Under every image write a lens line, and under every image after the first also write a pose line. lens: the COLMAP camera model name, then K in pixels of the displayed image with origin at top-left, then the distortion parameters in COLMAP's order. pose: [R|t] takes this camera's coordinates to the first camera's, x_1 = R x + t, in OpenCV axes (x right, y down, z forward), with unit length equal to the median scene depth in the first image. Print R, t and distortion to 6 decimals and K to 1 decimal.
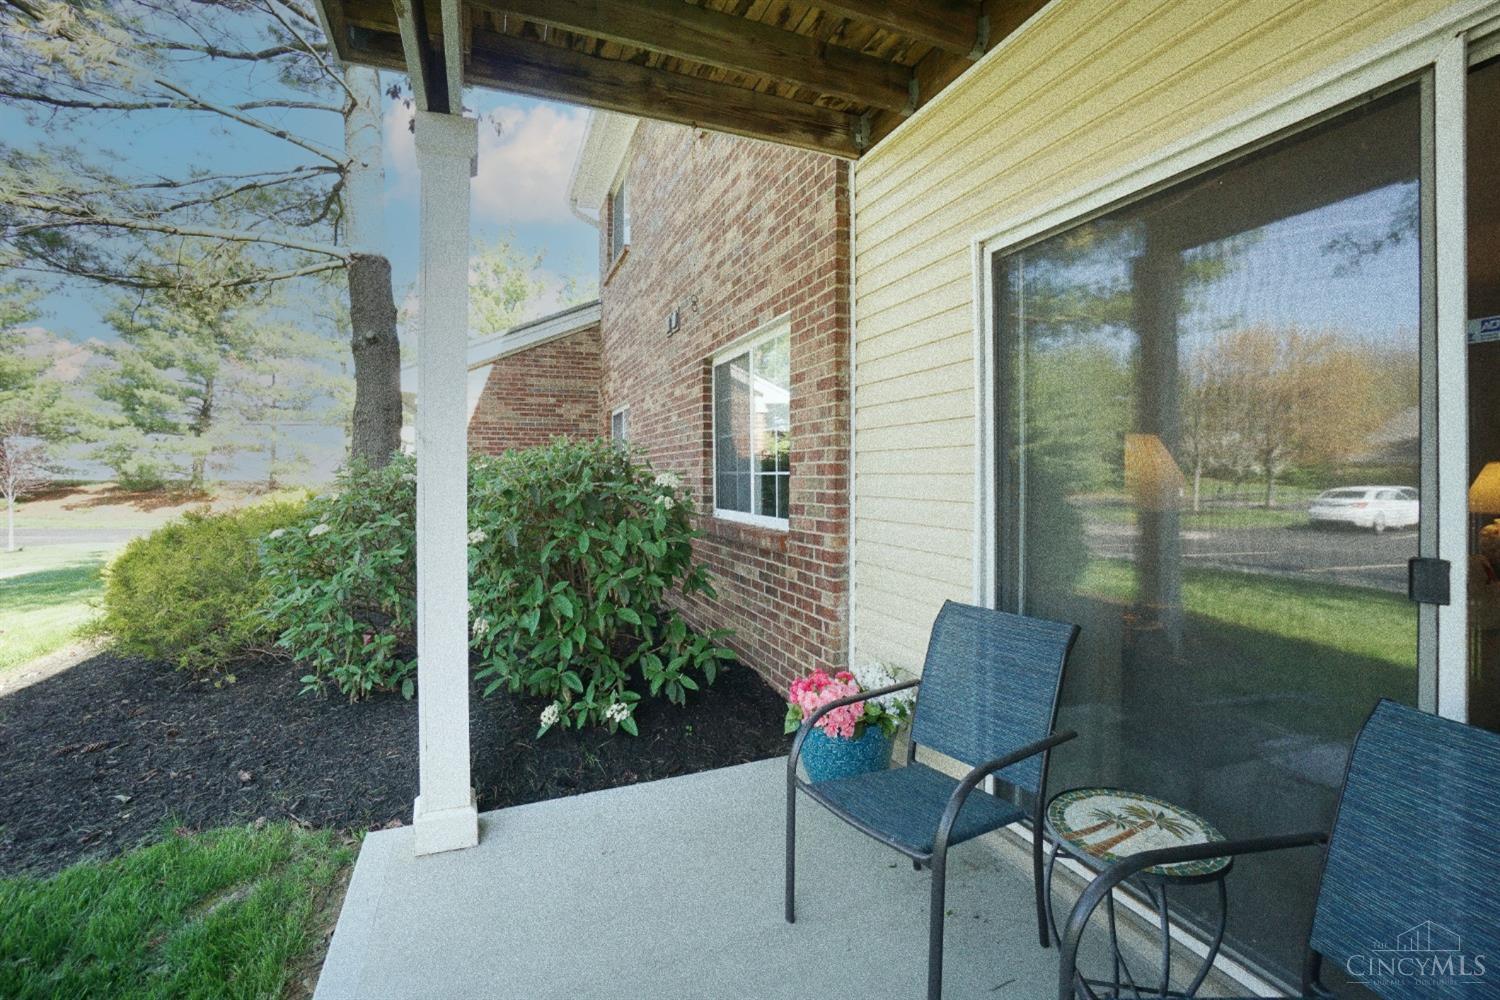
lens RADIAL K [[663.4, 0, 738.6], [0, 663.4, 480.5], [0, 0, 1]] dist [-0.070921, 0.025949]
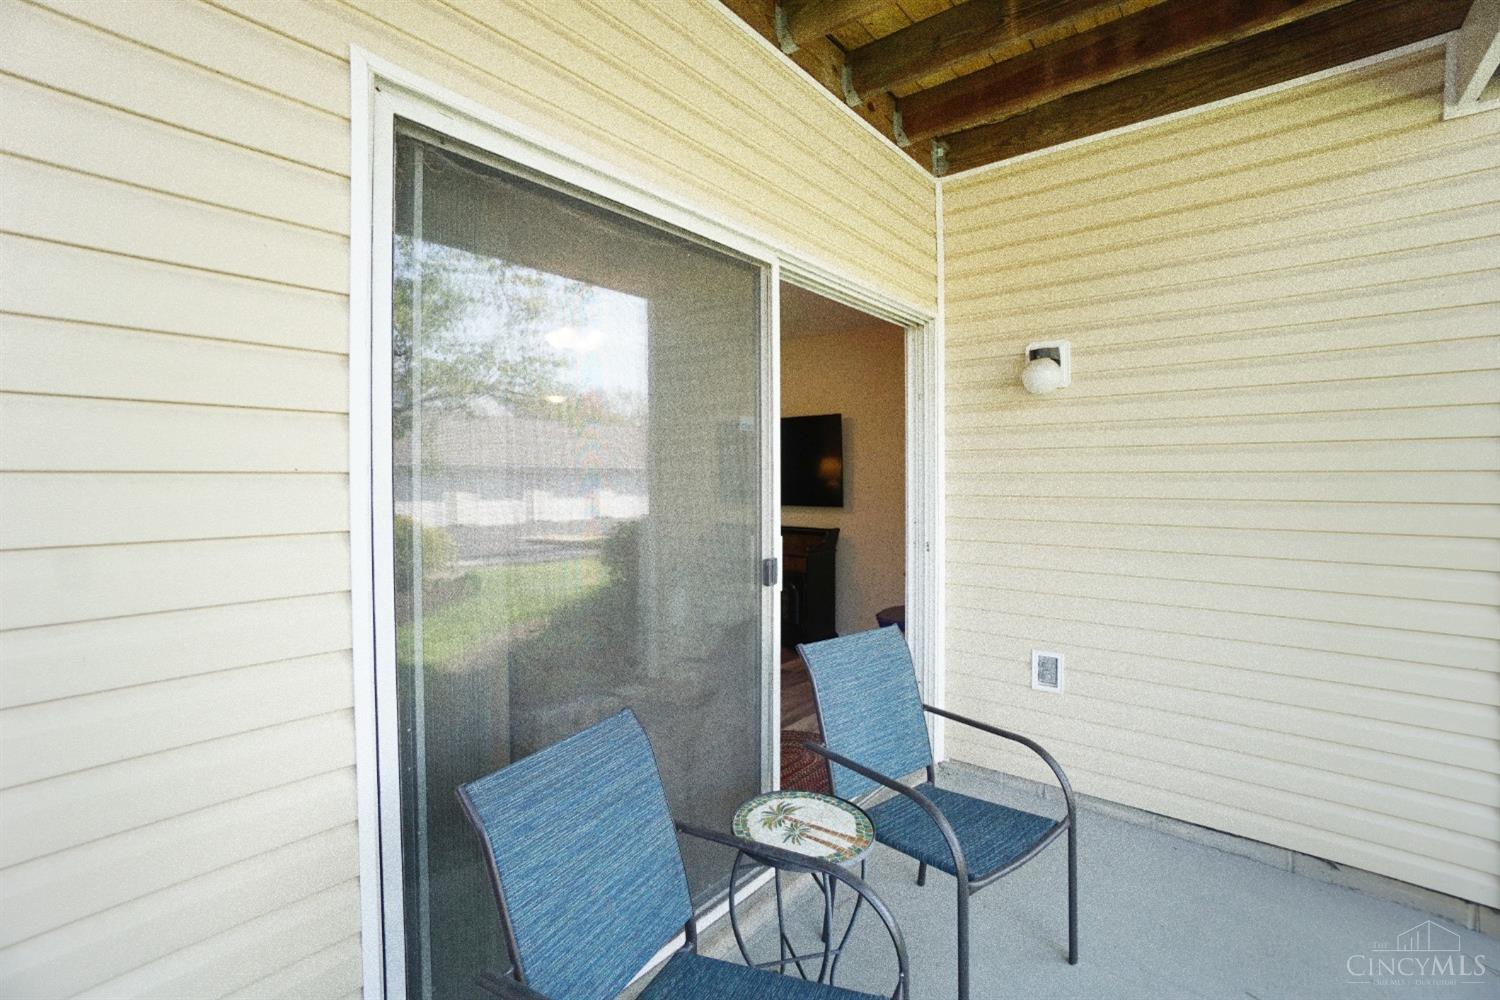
lens RADIAL K [[663.4, 0, 738.6], [0, 663.4, 480.5], [0, 0, 1]] dist [-0.070921, 0.025949]
pose [[-0.490120, -0.003639, 0.871647, -0.339678], [0.005826, 0.999955, 0.007451, -0.083232], [-0.871635, 0.008730, -0.490077, 1.671326]]
